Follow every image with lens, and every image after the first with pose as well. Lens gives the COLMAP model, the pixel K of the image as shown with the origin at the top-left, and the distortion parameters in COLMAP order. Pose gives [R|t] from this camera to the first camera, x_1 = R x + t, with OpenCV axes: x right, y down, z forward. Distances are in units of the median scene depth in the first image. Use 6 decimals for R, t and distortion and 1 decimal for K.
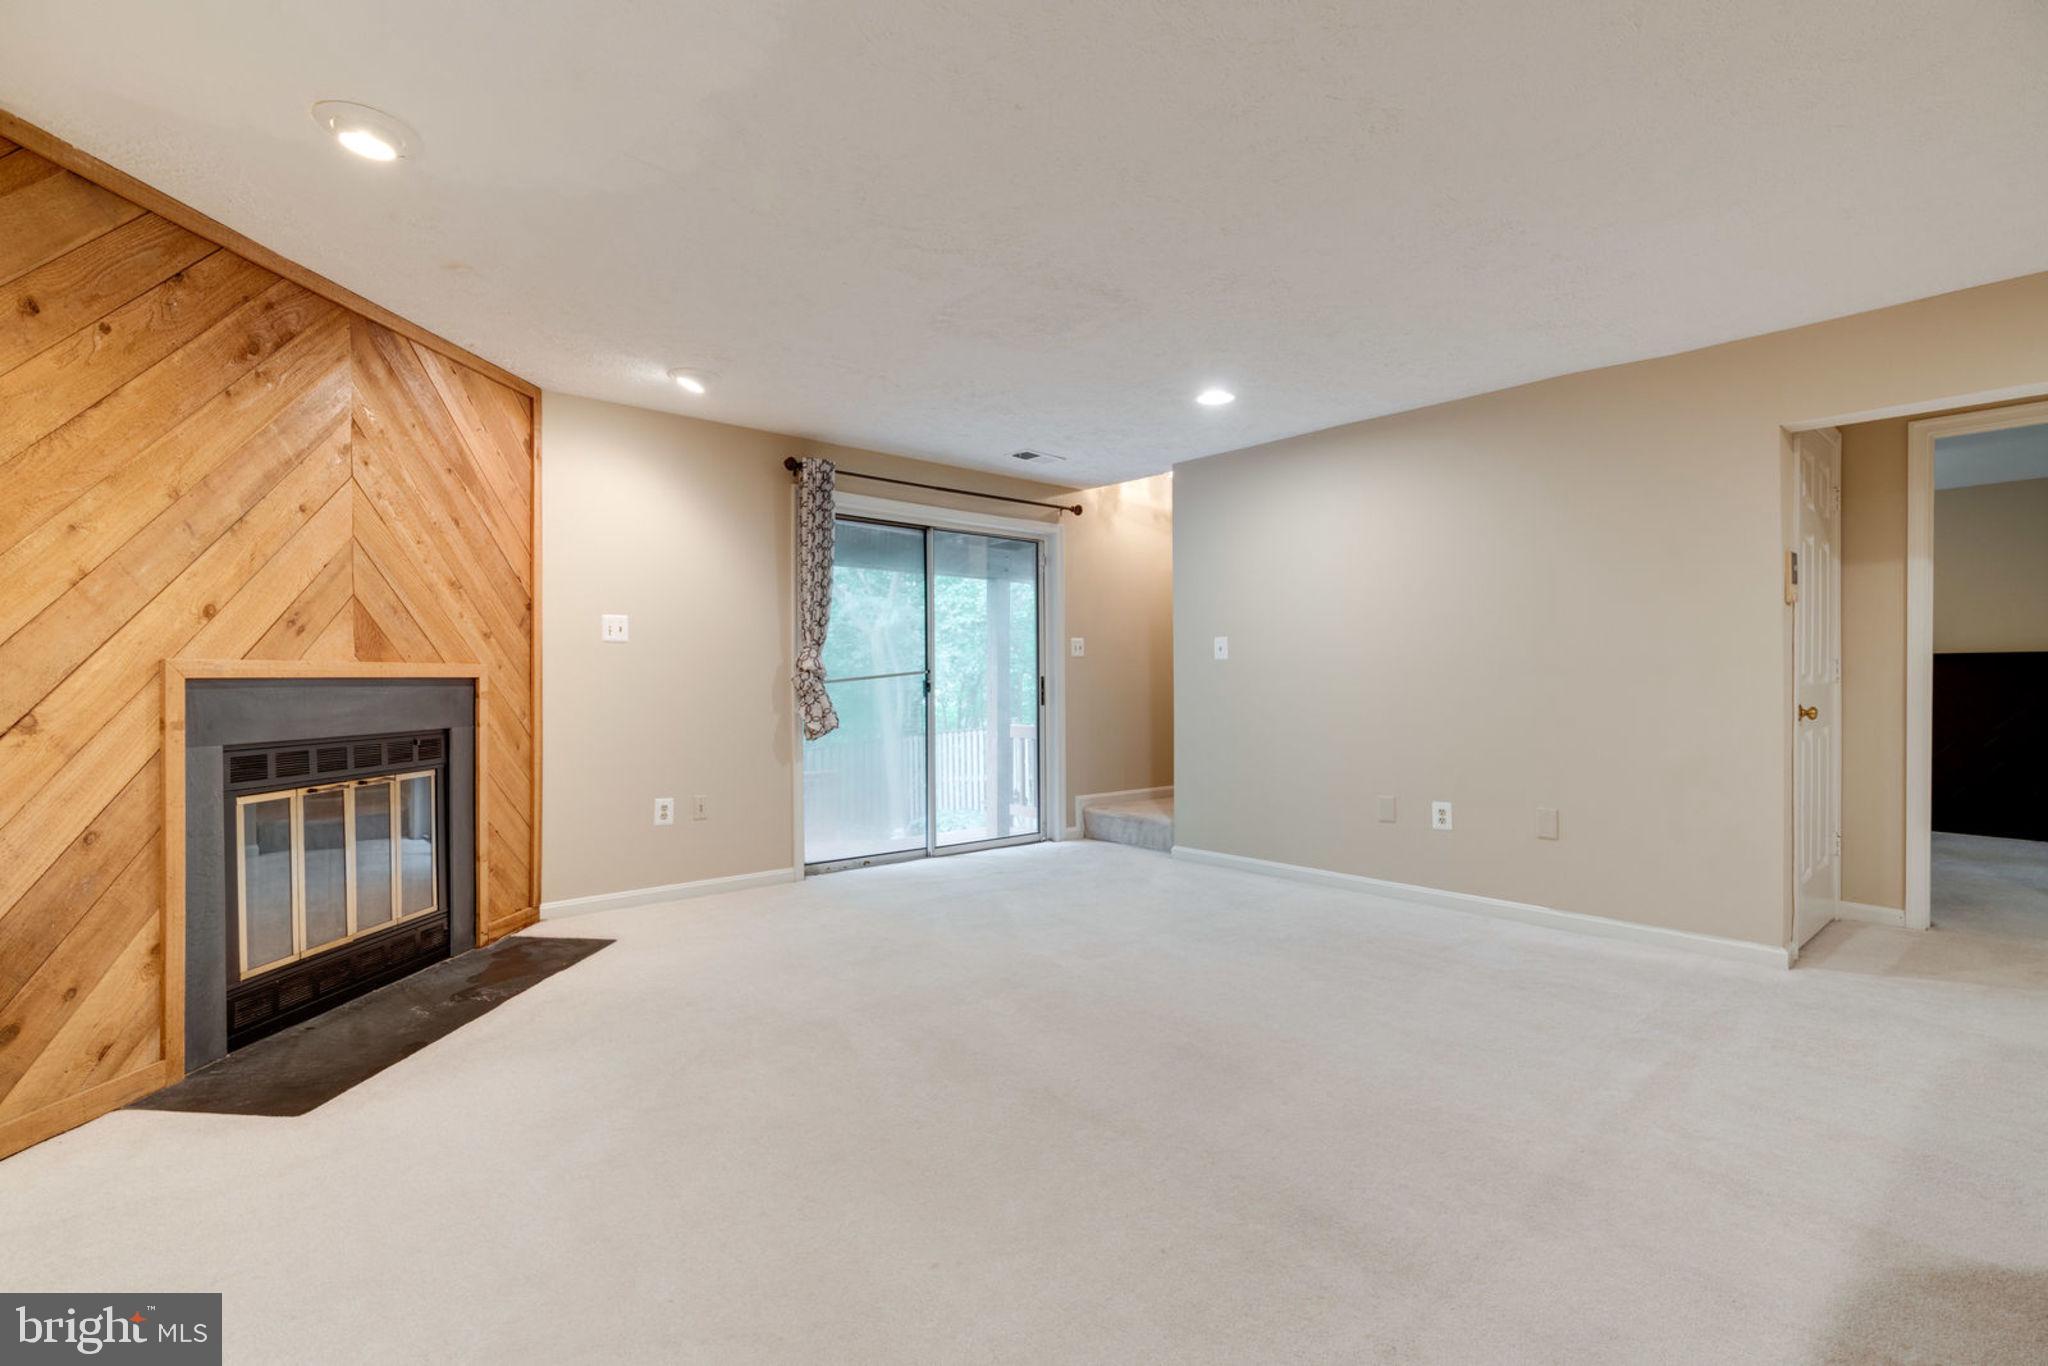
lens RADIAL K [[921.8, 0, 968.8], [0, 921.8, 688.1], [0, 0, 1]] dist [0.001348, 0.001774]
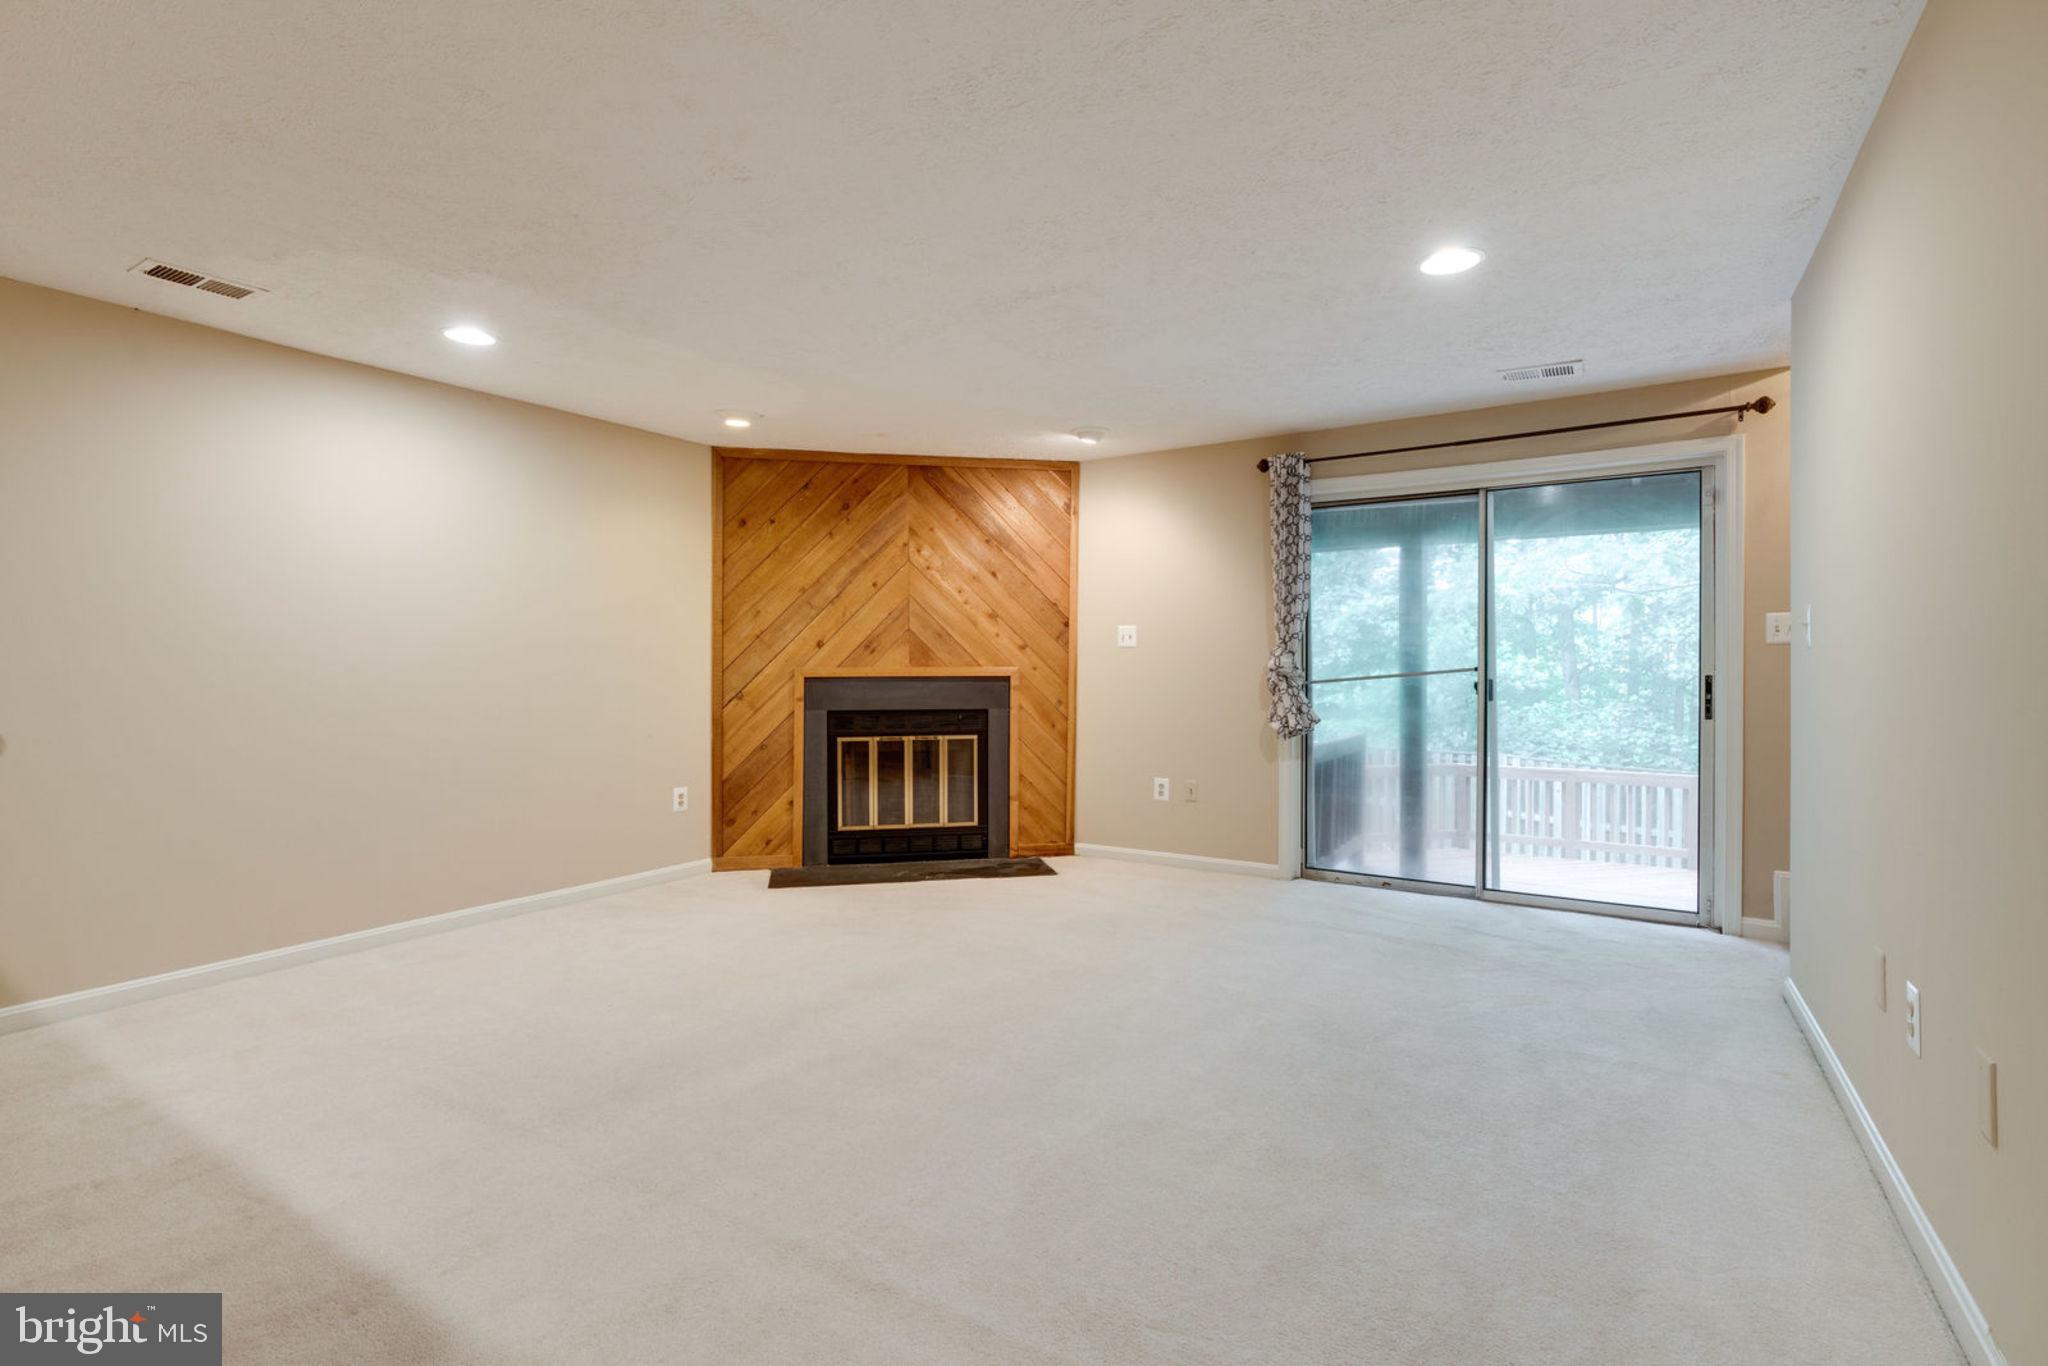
lens RADIAL K [[921.8, 0, 1011.1], [0, 921.8, 682.2], [0, 0, 1]] dist [0.001348, 0.001774]
pose [[0.322691, 0.011995, -0.946428, 1.027489], [-0.008428, 0.999916, 0.009799, -0.018906], [0.946467, 0.004814, 0.322765, 0.617693]]
